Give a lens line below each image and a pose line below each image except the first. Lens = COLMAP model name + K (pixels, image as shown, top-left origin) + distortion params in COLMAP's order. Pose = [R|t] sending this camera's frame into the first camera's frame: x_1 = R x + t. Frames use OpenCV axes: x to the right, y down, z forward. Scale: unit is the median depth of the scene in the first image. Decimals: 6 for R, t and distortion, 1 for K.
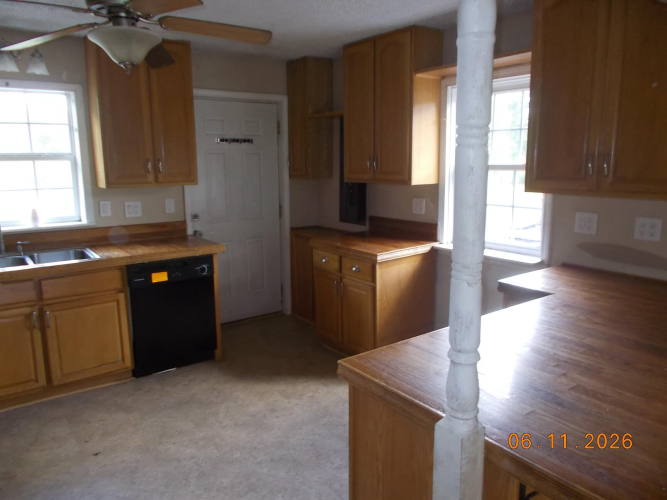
lens RADIAL K [[500.7, 0, 333.5], [0, 500.7, 250.0], [0, 0, 1]] dist [0.006873, -0.004492]
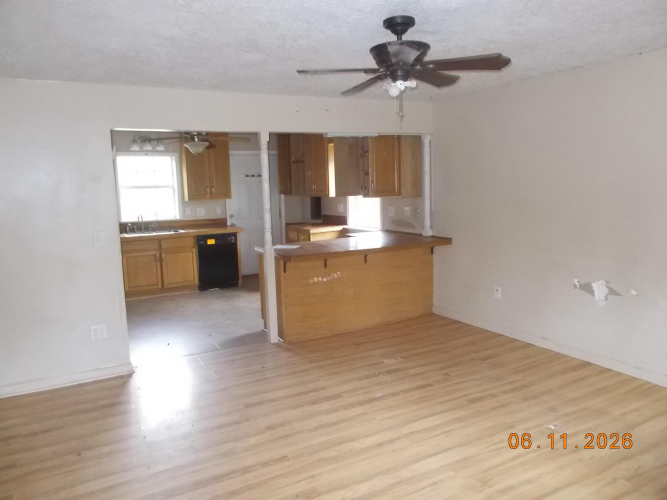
lens RADIAL K [[507.0, 0, 333.5], [0, 507.0, 250.0], [0, 0, 1]] dist [-0.002470, 0.000137]
pose [[0.990328, -0.003748, -0.138697, 0.463895], [-0.003151, 0.998770, -0.049492, 0.193572], [0.138712, 0.049451, 0.989097, -1.051446]]
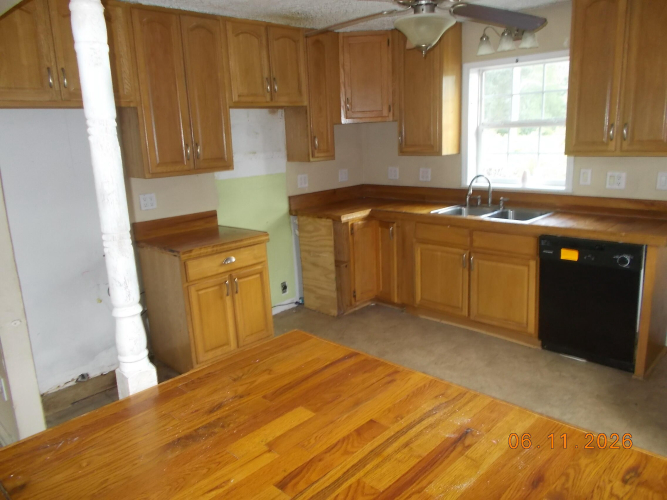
lens RADIAL K [[507.0, 0, 333.5], [0, 507.0, 250.0], [0, 0, 1]] dist [-0.002470, 0.000137]
pose [[0.163101, 0.224024, -0.960839, 0.474528], [-0.145787, 0.968661, 0.201101, -0.078488], [0.975779, 0.107278, 0.190650, 0.396362]]
